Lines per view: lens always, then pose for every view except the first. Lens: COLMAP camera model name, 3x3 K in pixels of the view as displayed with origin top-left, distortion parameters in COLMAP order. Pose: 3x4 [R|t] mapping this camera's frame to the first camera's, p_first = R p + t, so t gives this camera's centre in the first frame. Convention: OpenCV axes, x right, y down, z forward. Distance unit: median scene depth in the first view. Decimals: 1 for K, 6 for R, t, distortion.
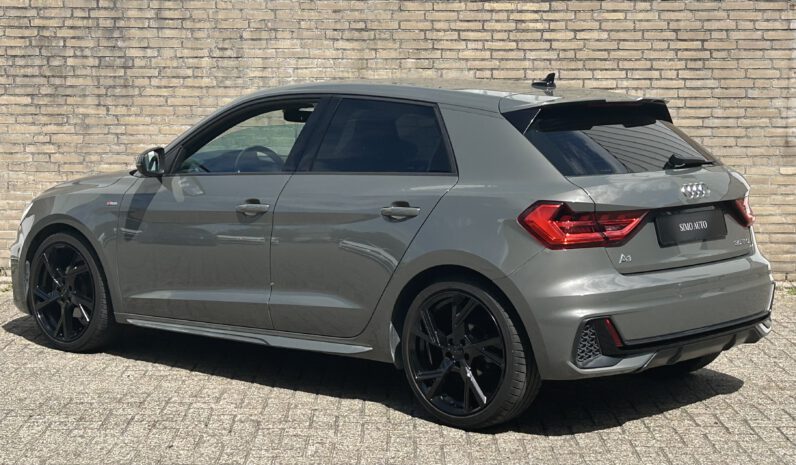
lens RADIAL K [[1354.9, 0, 457.5], [0, 1354.9, 225.0], [0, 0, 1]] dist [0.123161, 0.000000]
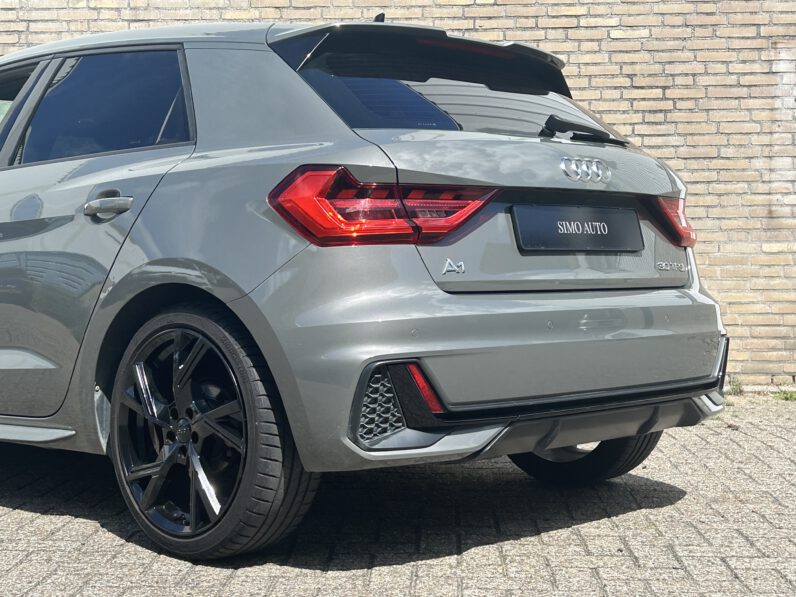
lens RADIAL K [[1400.6, 0, 402.1], [0, 1400.6, 296.7], [0, 0, 1]] dist [0.133709, 0.000000]
pose [[0.999529, -0.003768, -0.030447, 0.109196], [0.002369, 0.998945, -0.045860, 0.059983], [0.030588, 0.045766, 0.998484, 0.359286]]
